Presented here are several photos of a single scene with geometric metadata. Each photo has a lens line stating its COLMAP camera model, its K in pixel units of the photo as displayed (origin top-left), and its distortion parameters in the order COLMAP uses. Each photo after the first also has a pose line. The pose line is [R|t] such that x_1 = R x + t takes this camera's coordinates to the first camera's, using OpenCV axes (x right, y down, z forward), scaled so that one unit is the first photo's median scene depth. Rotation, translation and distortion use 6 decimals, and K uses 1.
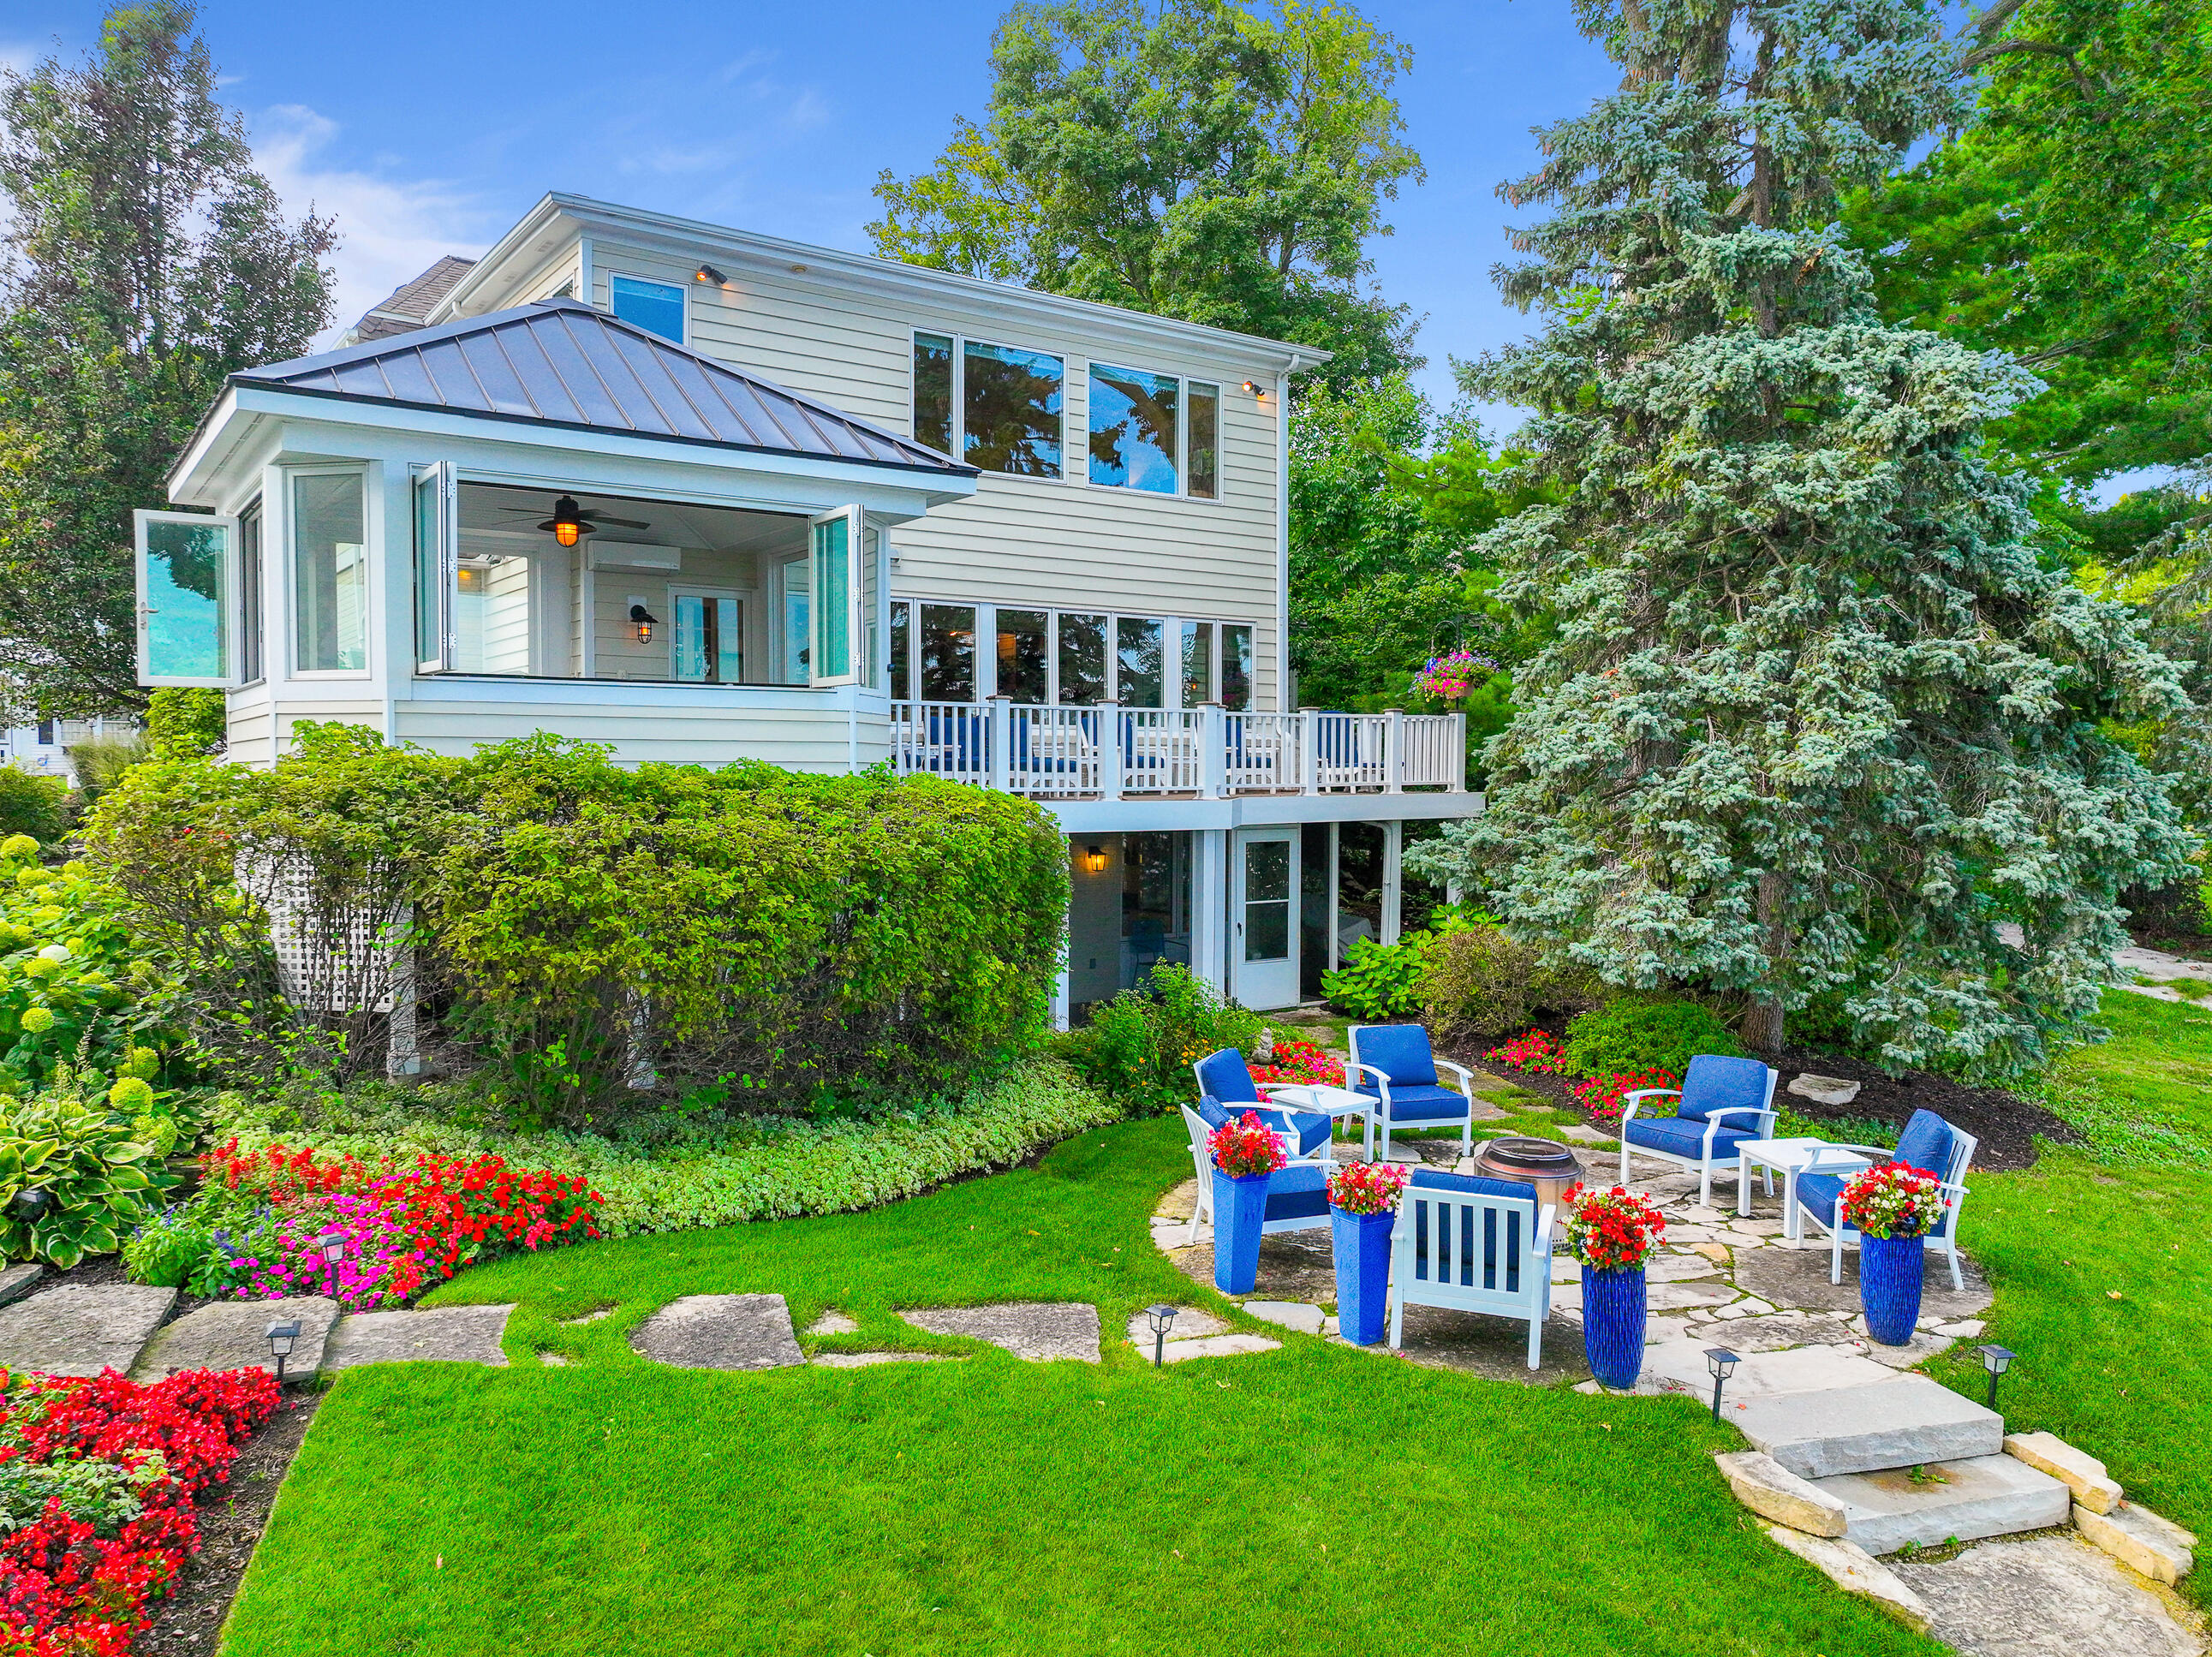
lens RADIAL K [[1574.7, 0, 1108.1], [0, 1574.7, 818.3], [0, 0, 1]] dist [0.004759, -0.002311]
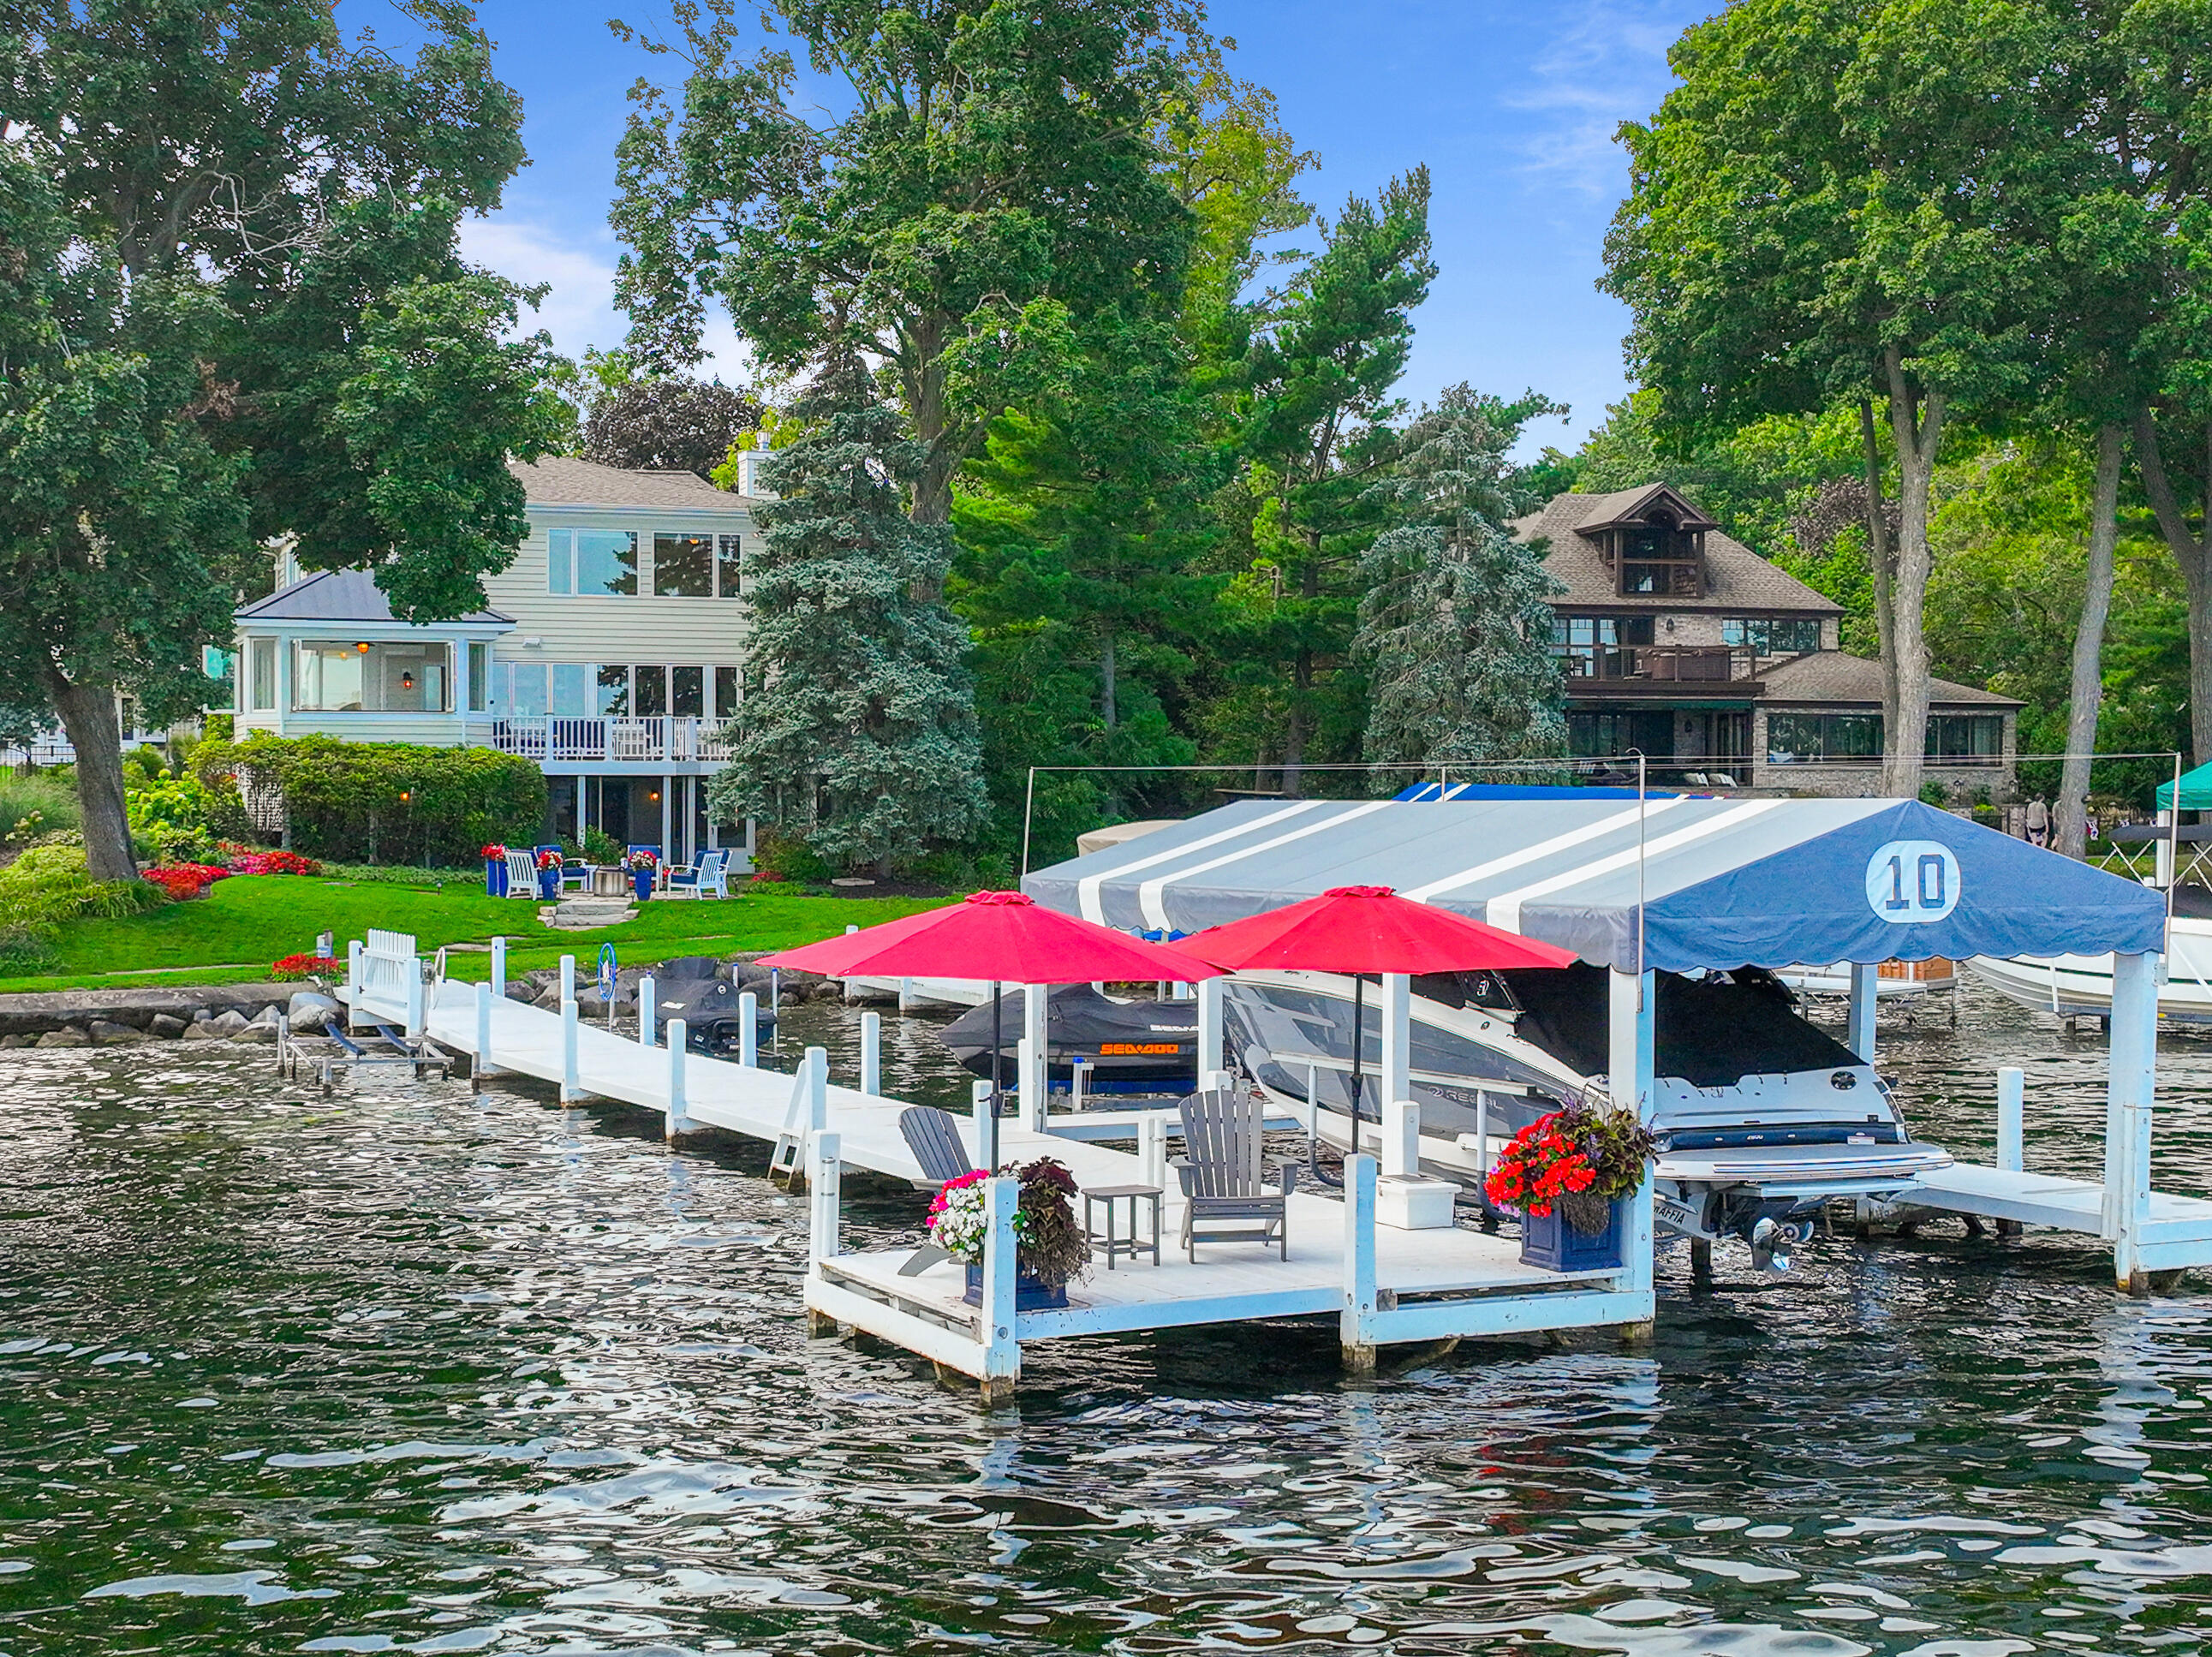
lens RADIAL K [[2952.1, 0, 1112.0], [0, 2952.1, 819.7], [0, 0, 1]] dist [-0.001754, 0.000000]
pose [[0.969063, 0.000399, -0.246813, 2.703053], [-0.005585, 0.999778, -0.020314, 0.239391], [0.246750, 0.021064, 0.968850, -4.430436]]
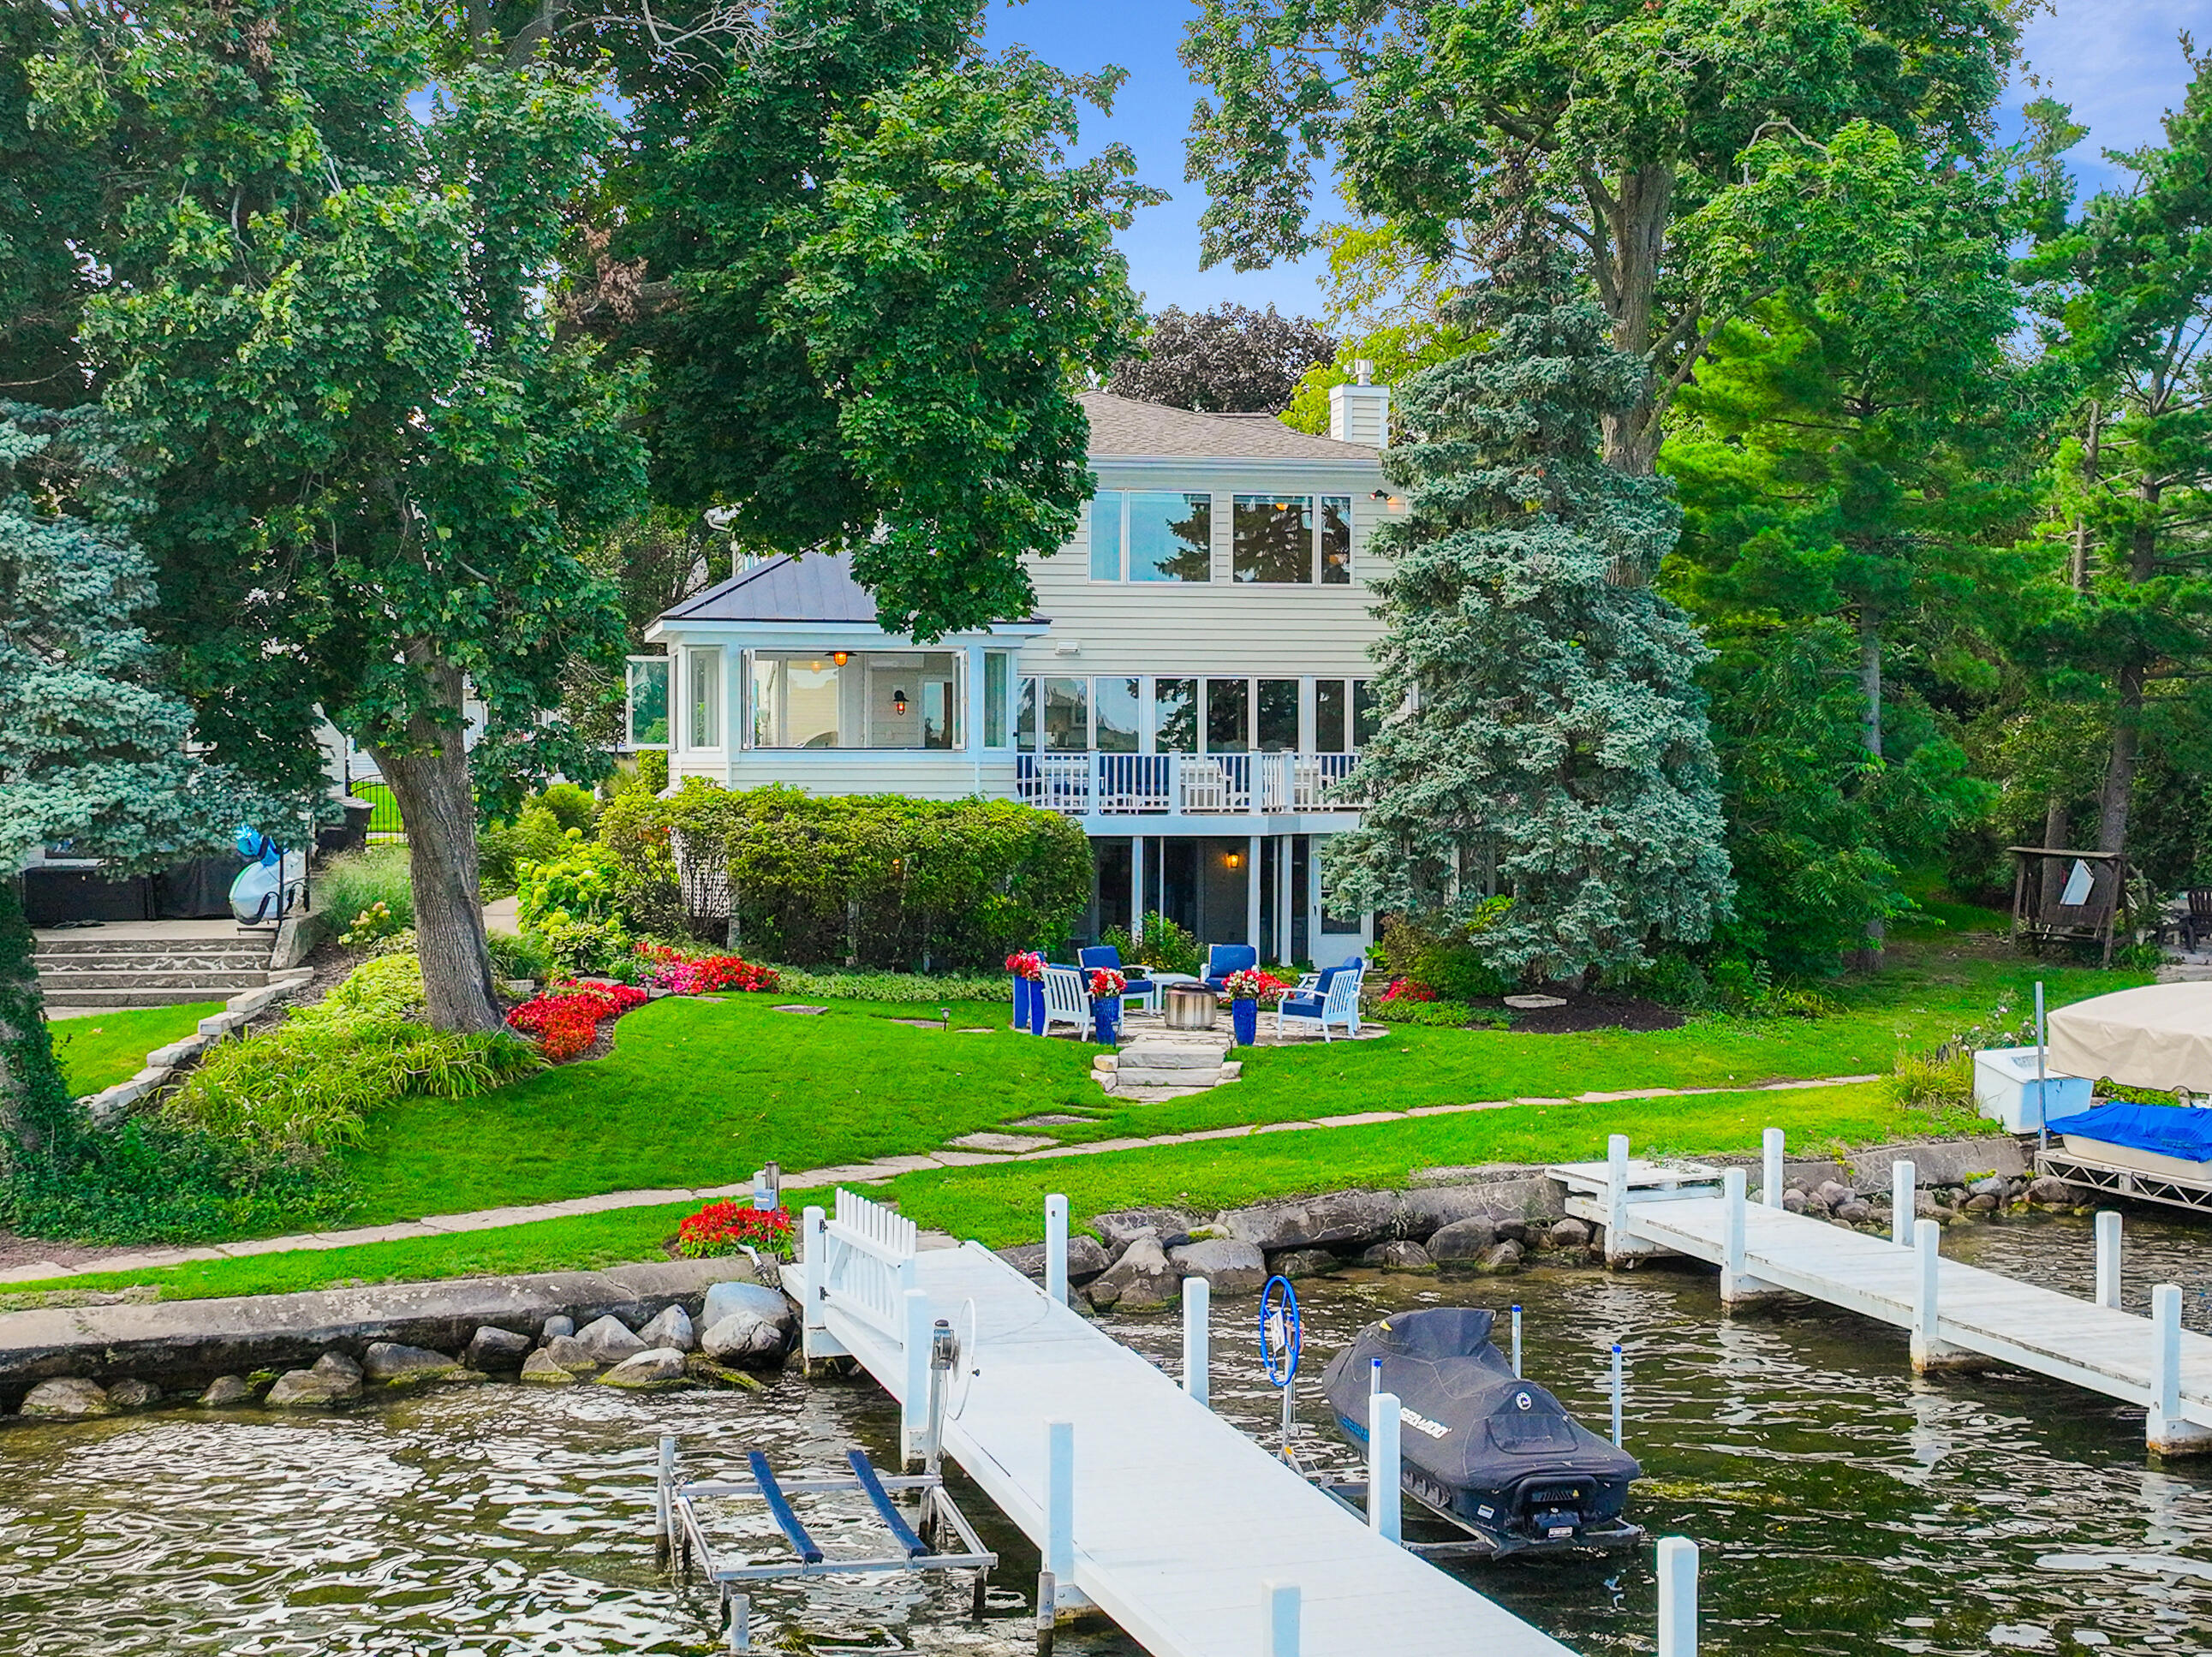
lens RADIAL K [[2952.1, 0, 1109.0], [0, 2952.1, 834.1], [0, 0, 1]] dist [-0.001754, 0.000000]
pose [[0.916443, 0.010225, -0.400035, 1.773016], [-0.012829, 0.999910, -0.003833, 0.029862], [0.399960, 0.008645, 0.916492, -2.677984]]
